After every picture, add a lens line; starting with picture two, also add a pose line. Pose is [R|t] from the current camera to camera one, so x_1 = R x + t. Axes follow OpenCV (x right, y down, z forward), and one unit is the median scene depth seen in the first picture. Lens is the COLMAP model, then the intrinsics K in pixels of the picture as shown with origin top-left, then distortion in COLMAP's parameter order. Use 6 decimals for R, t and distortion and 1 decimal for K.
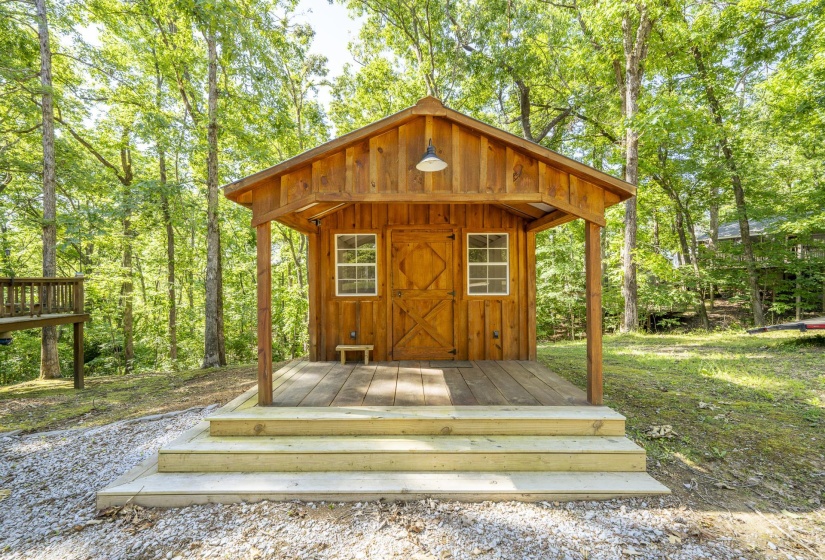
lens RADIAL K [[328.0, 0, 409.2], [0, 328.0, 283.5], [0, 0, 1]] dist [0.000141, -0.000170]
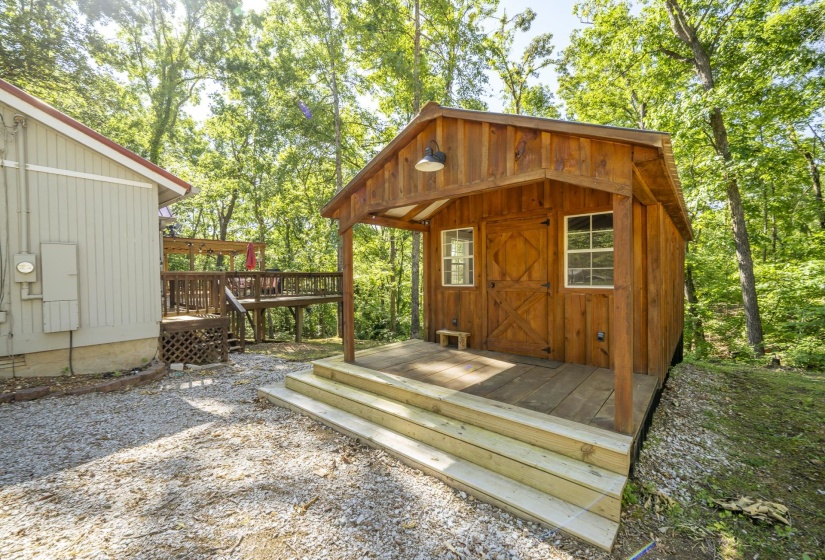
lens RADIAL K [[328.0, 0, 409.2], [0, 328.0, 283.5], [0, 0, 1]] dist [0.000141, -0.000170]
pose [[0.768994, 0.012841, -0.639127, 0.418406], [0.003033, 0.999714, 0.023735, 0.002716], [0.639249, -0.020190, 0.768735, 0.064006]]
